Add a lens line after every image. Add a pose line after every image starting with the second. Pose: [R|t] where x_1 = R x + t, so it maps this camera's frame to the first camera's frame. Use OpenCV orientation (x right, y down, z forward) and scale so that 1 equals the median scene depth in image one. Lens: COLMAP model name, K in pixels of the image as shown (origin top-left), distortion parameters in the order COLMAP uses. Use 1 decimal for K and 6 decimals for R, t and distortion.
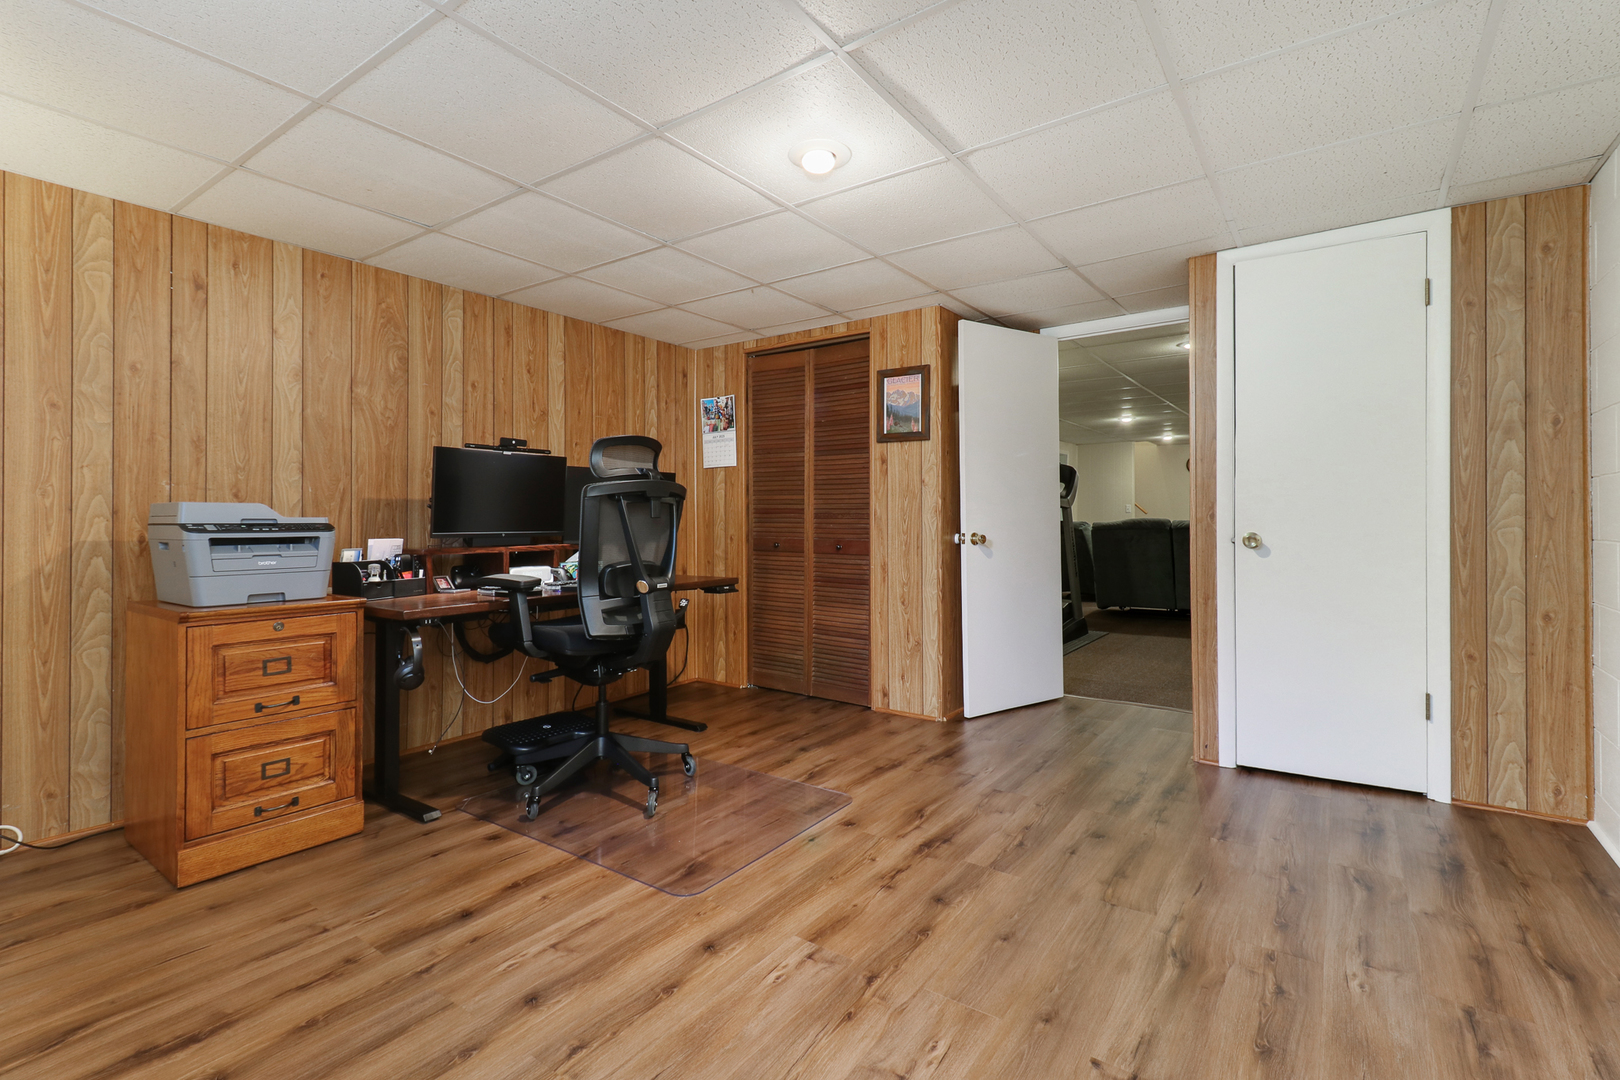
lens RADIAL K [[751.2, 0, 812.5], [0, 751.2, 524.0], [0, 0, 1]] dist [0.020531, -0.001685]
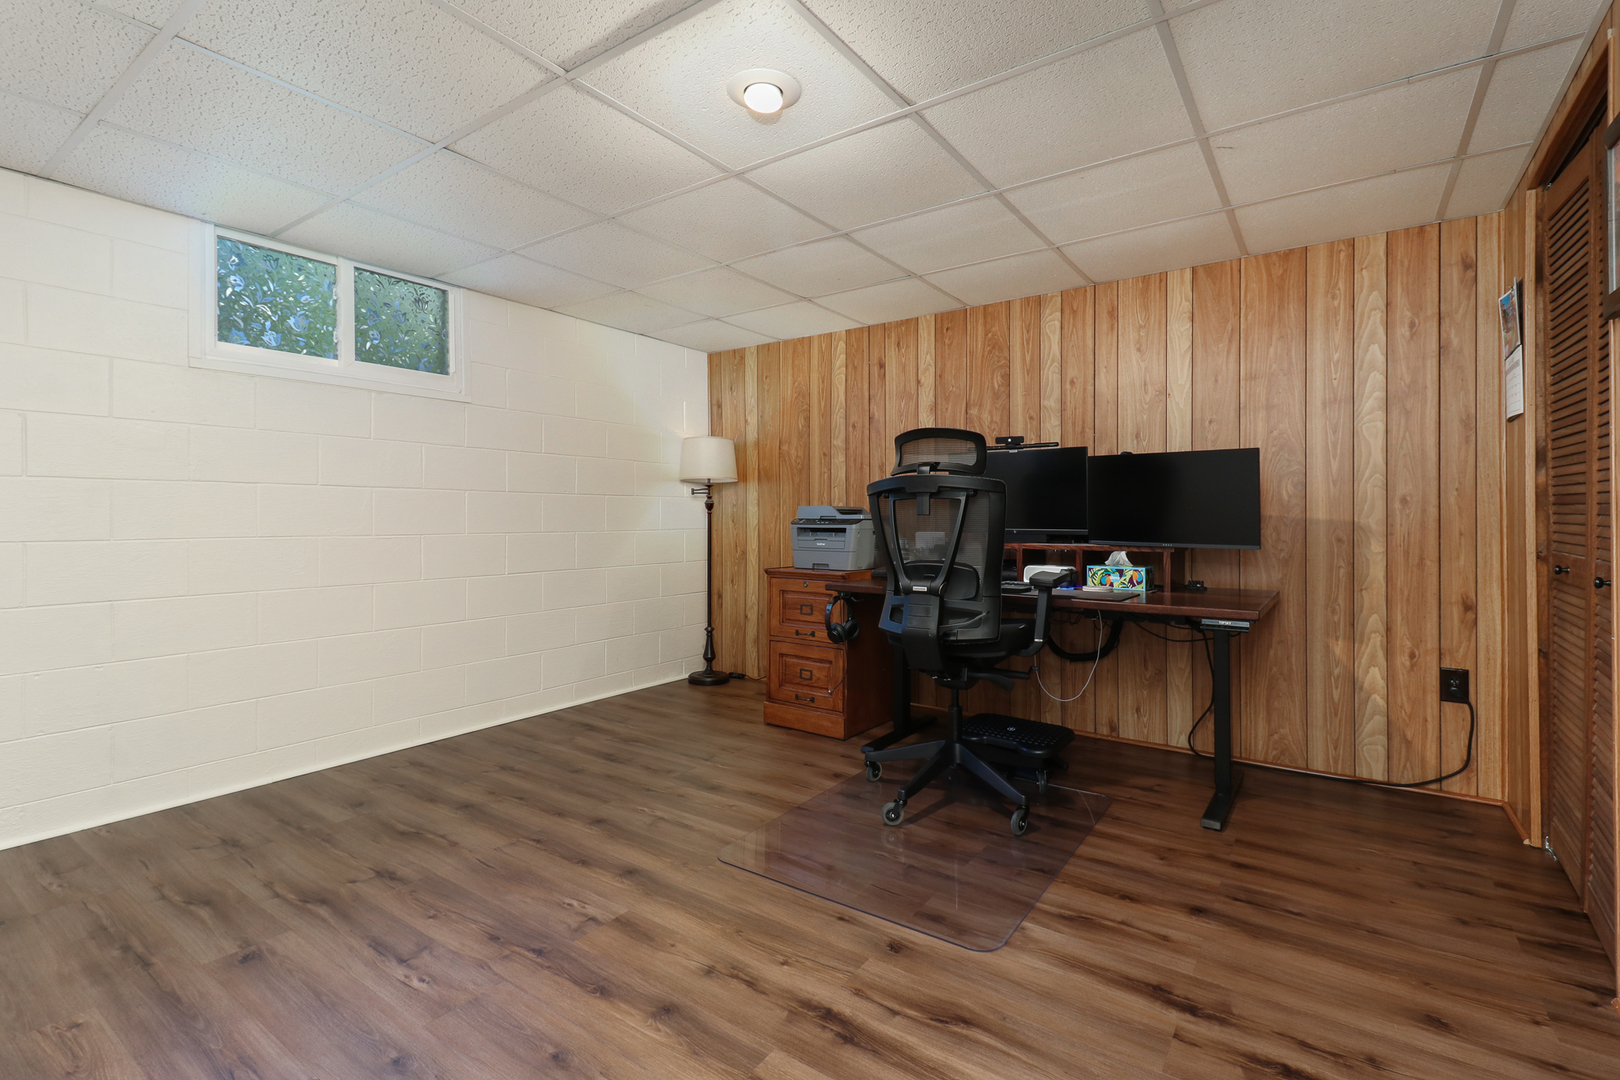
lens RADIAL K [[751.2, 0, 833.1], [0, 751.2, 519.1], [0, 0, 1]] dist [0.020531, -0.001685]
pose [[0.000647, 0.006522, -0.999979, 0.727781], [-0.004742, 0.999968, 0.006519, -0.009161], [0.999989, 0.004738, 0.000678, 0.902327]]
